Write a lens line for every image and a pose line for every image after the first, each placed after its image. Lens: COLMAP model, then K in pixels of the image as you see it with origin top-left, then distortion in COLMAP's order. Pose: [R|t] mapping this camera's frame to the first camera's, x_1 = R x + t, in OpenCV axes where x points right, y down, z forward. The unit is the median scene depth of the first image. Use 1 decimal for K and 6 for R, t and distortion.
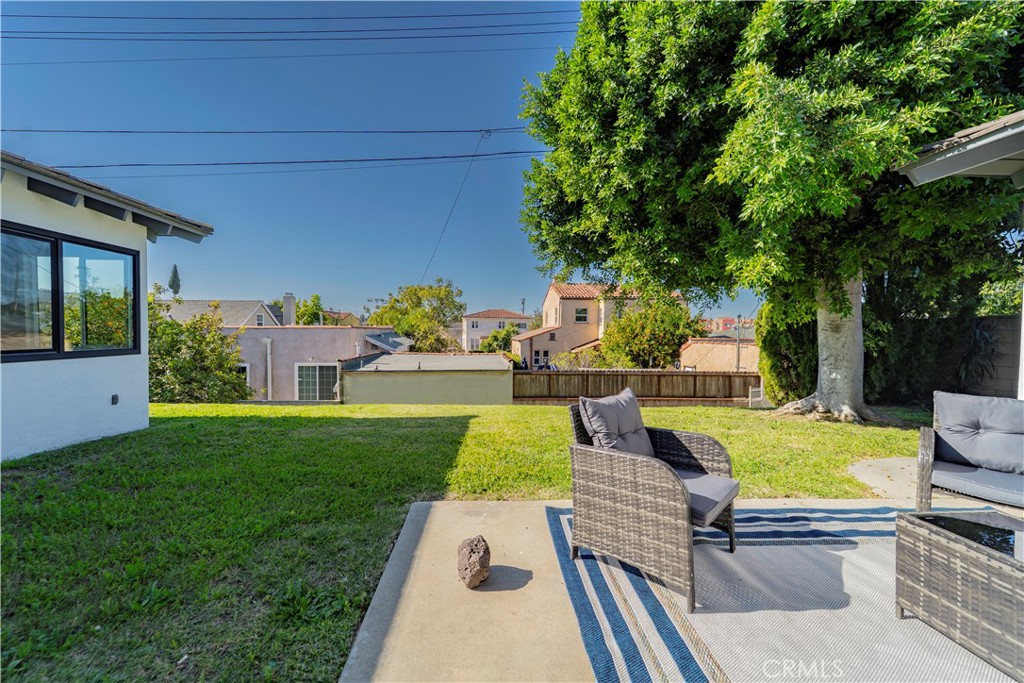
lens RADIAL K [[415.8, 0, 512.0], [0, 415.8, 341.5], [0, 0, 1]] dist [0.007935, -0.000670]
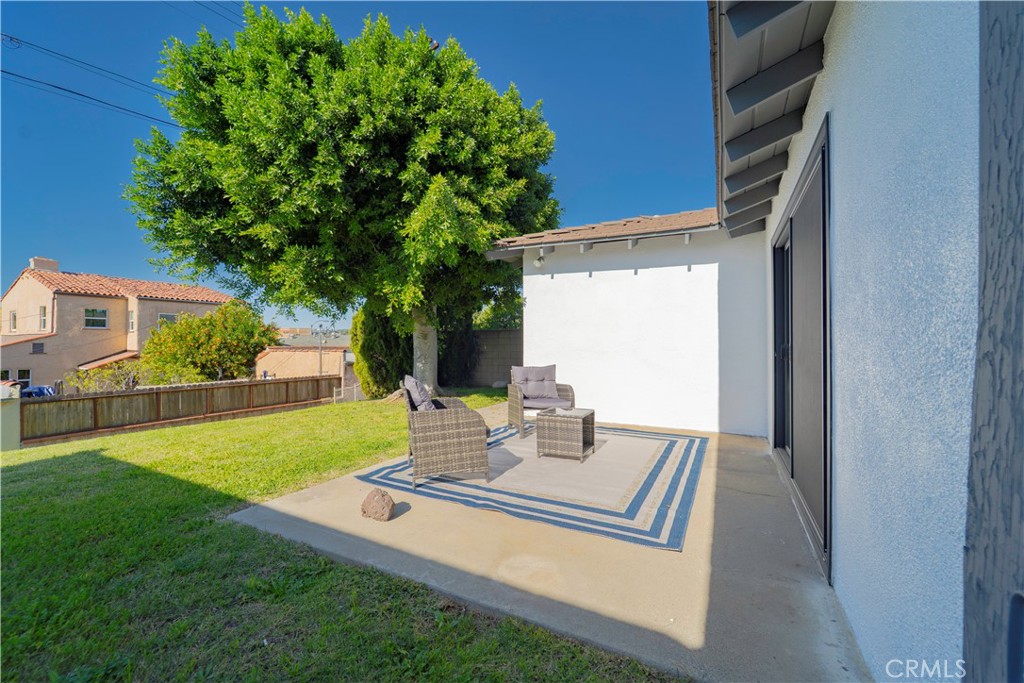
lens RADIAL K [[418.9, 0, 512.0], [0, 418.9, 341.5], [0, 0, 1]] dist [0.000097, 0.000098]
pose [[0.503551, -0.004773, 0.863952, -0.267256], [0.024279, 0.999668, -0.008628, 0.004881], [-0.863624, 0.025320, 0.503500, -0.017821]]
